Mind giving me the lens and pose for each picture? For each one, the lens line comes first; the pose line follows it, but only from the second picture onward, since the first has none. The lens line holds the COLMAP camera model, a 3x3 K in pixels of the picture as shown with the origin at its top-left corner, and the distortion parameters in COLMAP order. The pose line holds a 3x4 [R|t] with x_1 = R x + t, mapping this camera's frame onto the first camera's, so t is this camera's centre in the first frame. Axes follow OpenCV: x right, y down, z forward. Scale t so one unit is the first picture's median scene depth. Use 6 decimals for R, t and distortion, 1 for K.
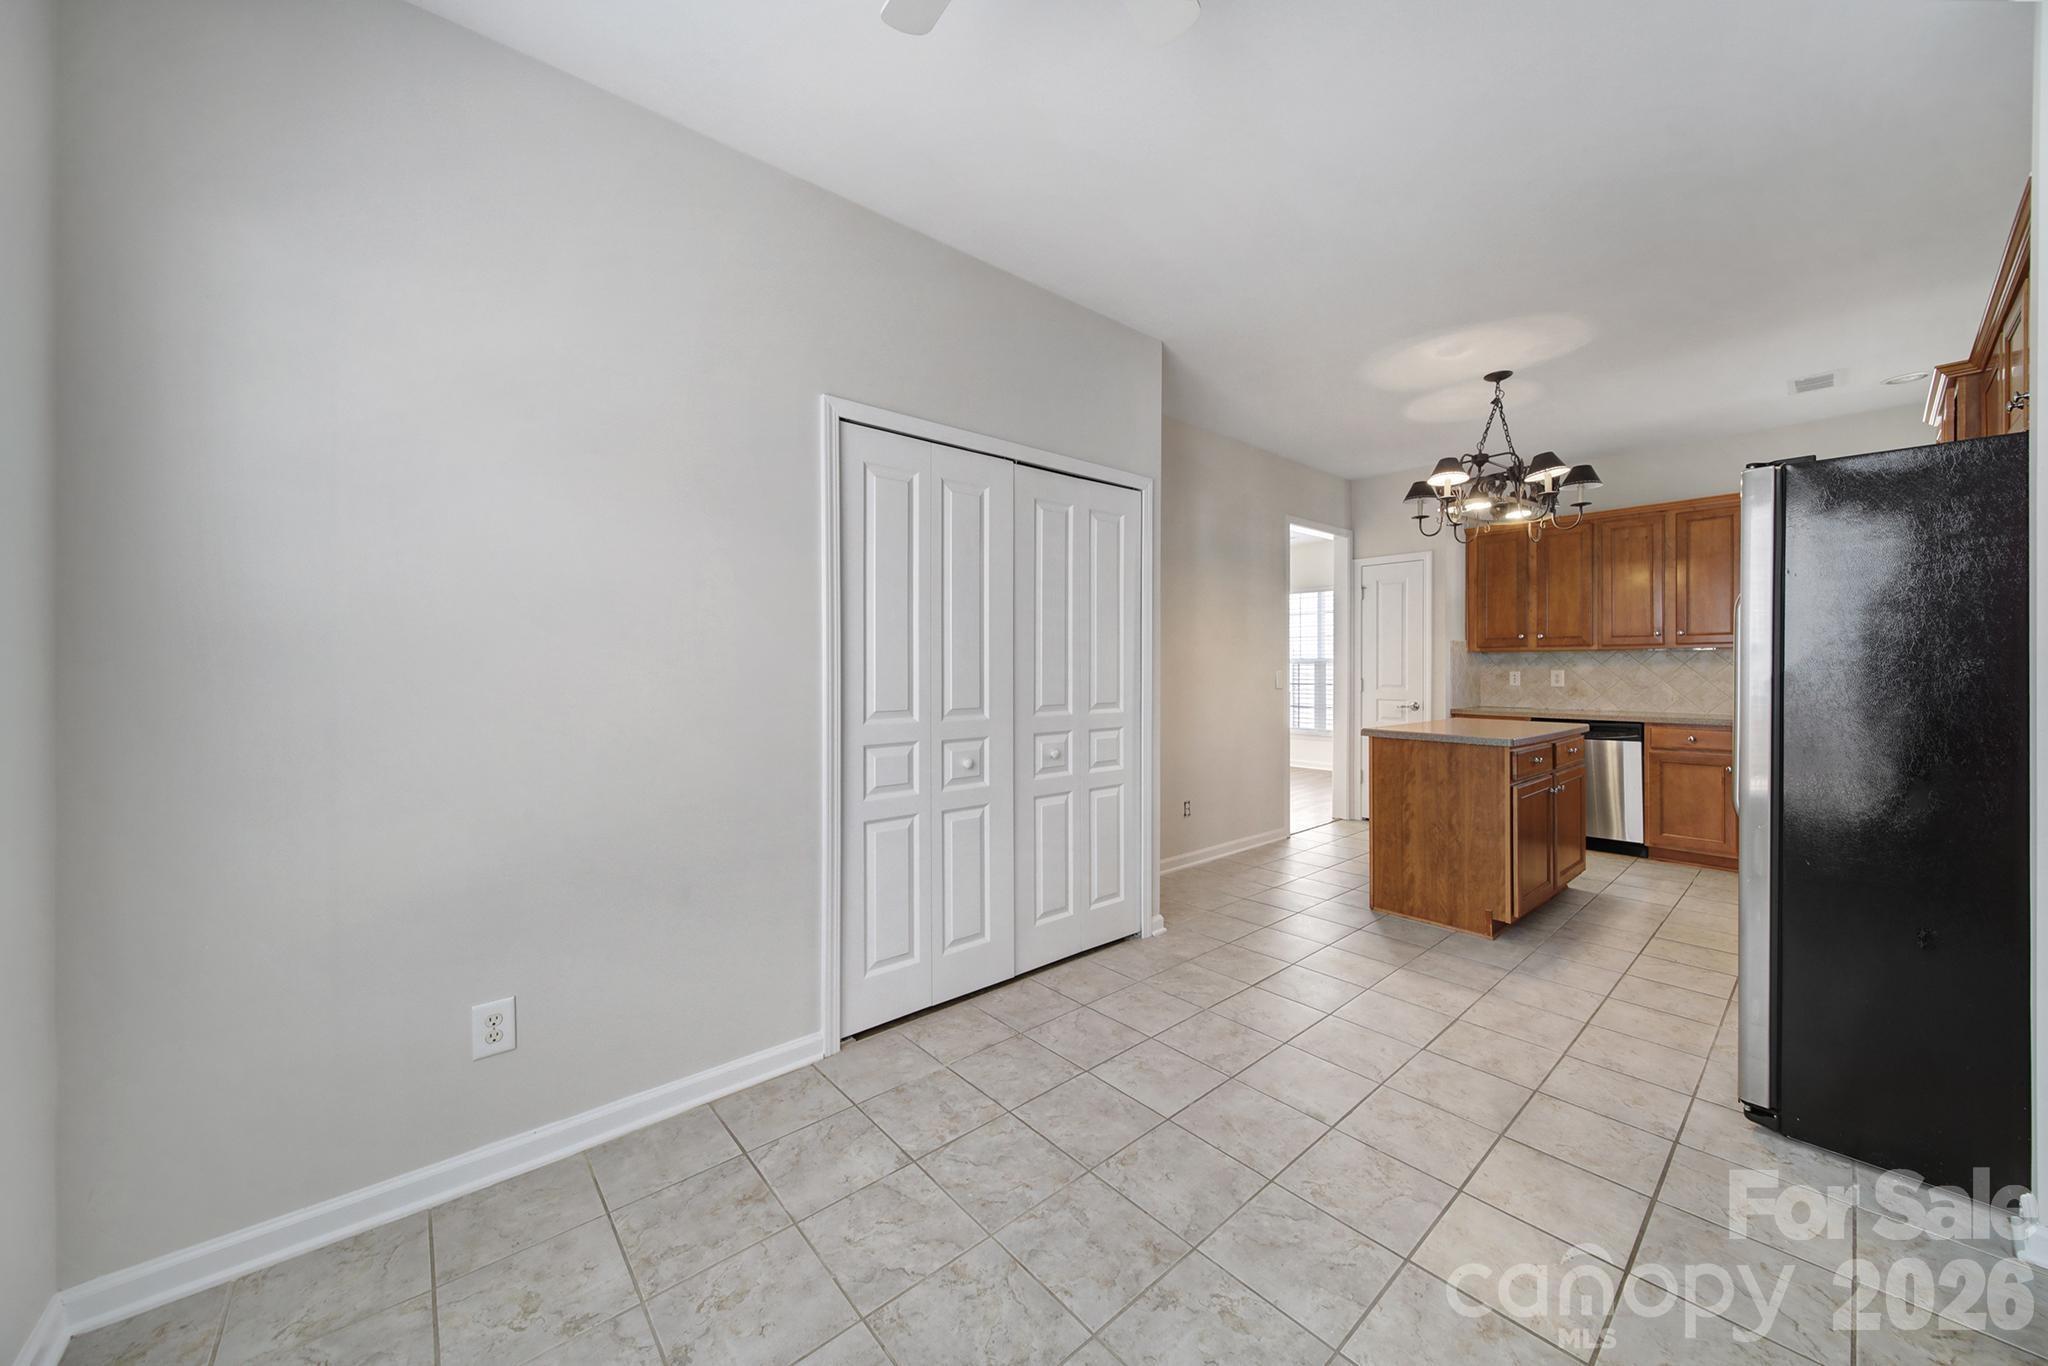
lens RADIAL K [[721.7, 0, 1023.9], [0, 721.7, 668.7], [0, 0, 1]] dist [-0.004144, -0.000967]
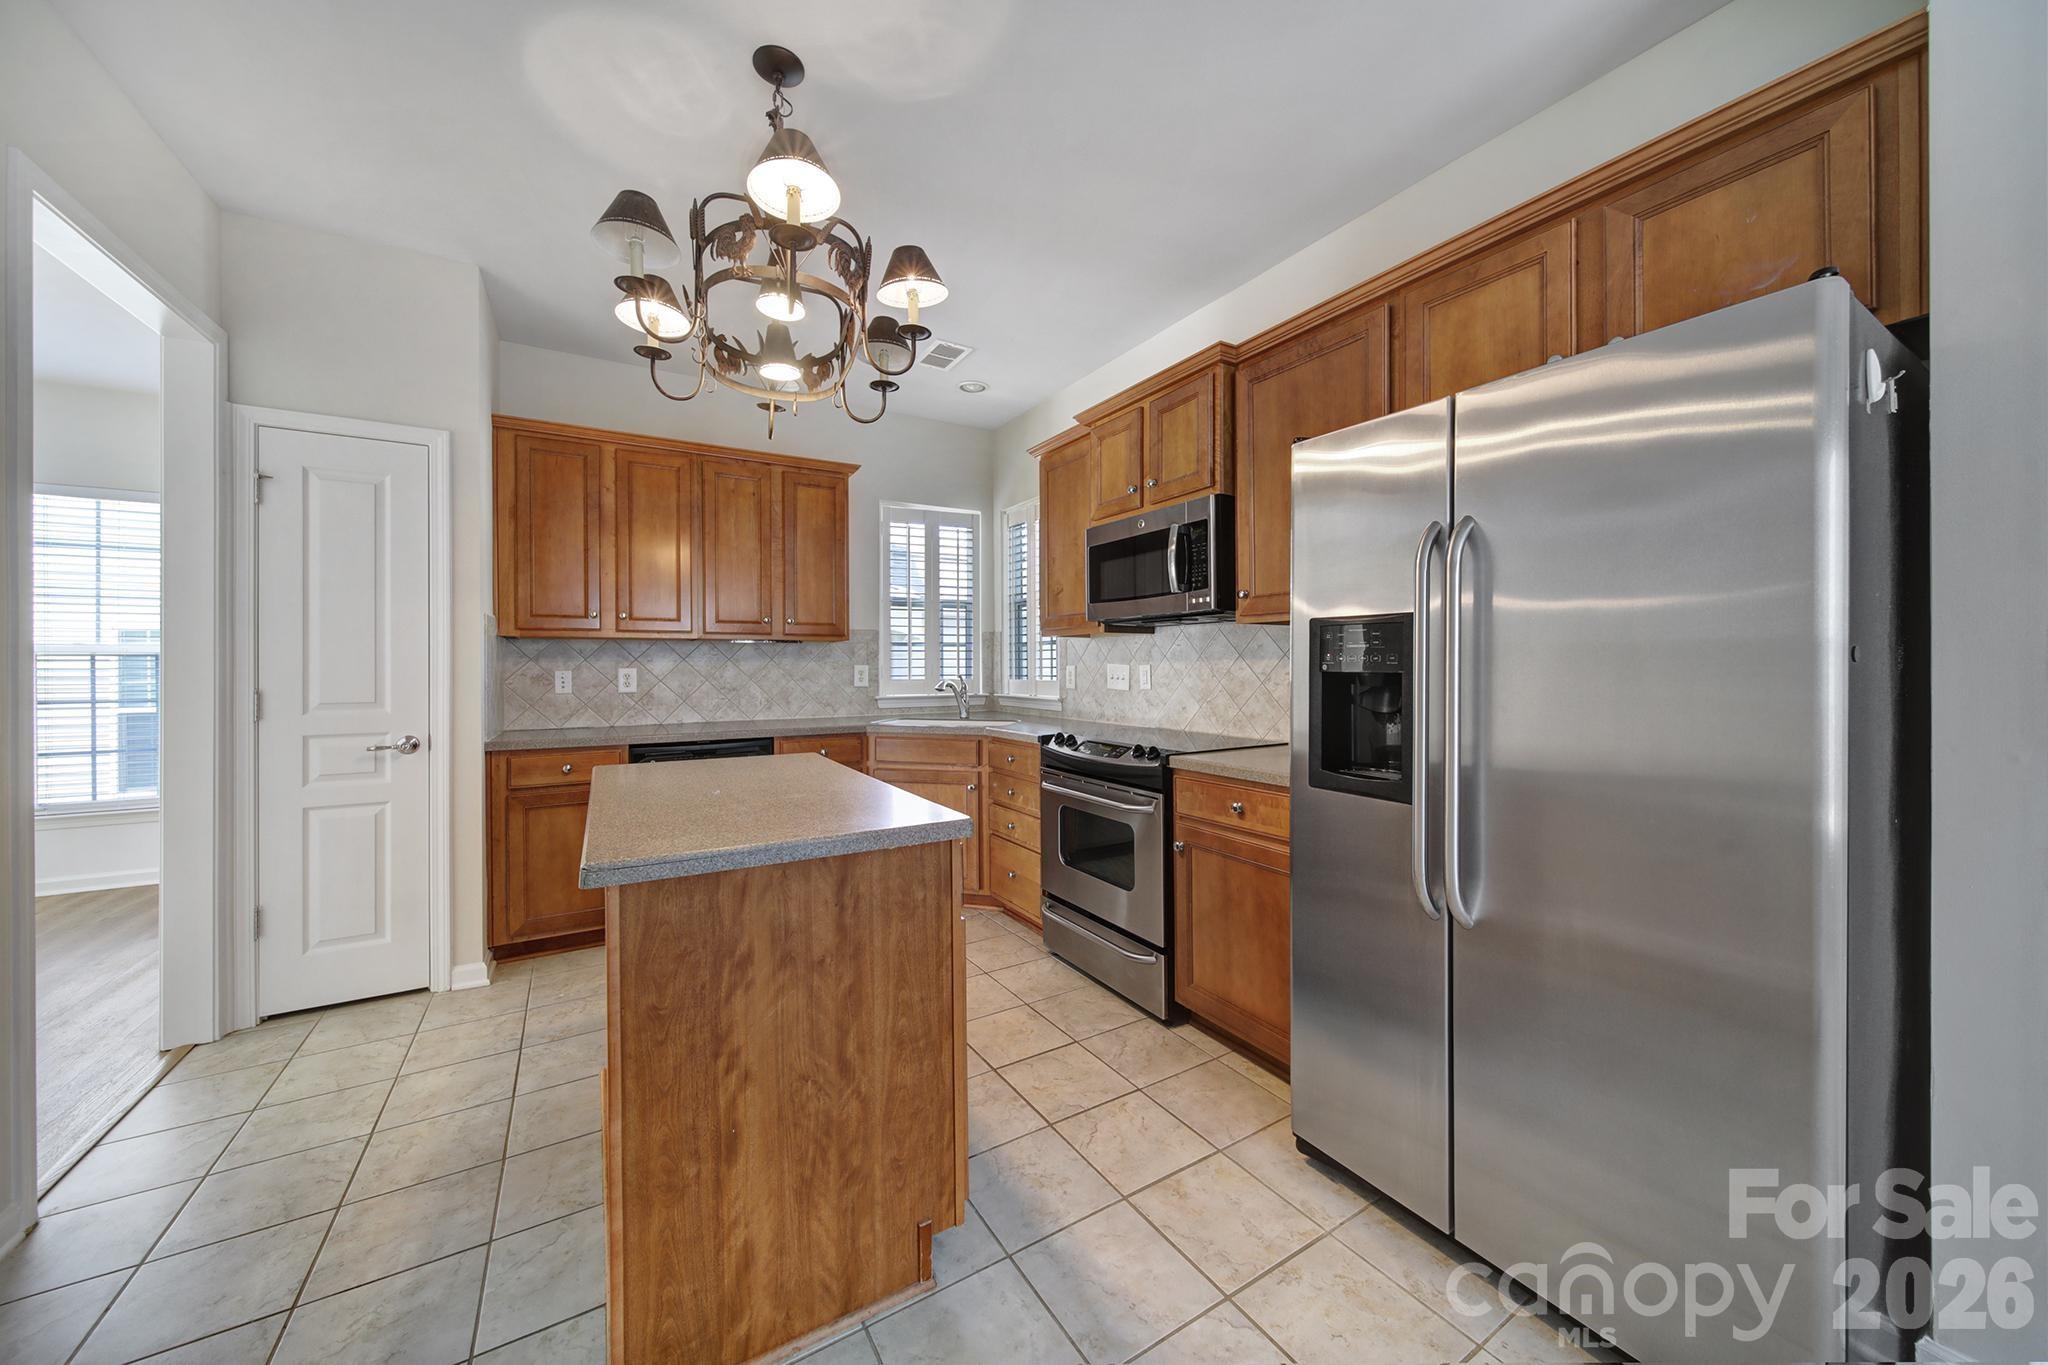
lens RADIAL K [[721.7, 0, 1025.9], [0, 721.7, 667.0], [0, 0, 1]] dist [-0.004144, -0.000967]
pose [[0.166906, -0.004088, 0.985964, 0.214208], [0.004701, 0.999983, 0.003350, 0.000907], [-0.985962, 0.004076, 0.166923, 0.804457]]
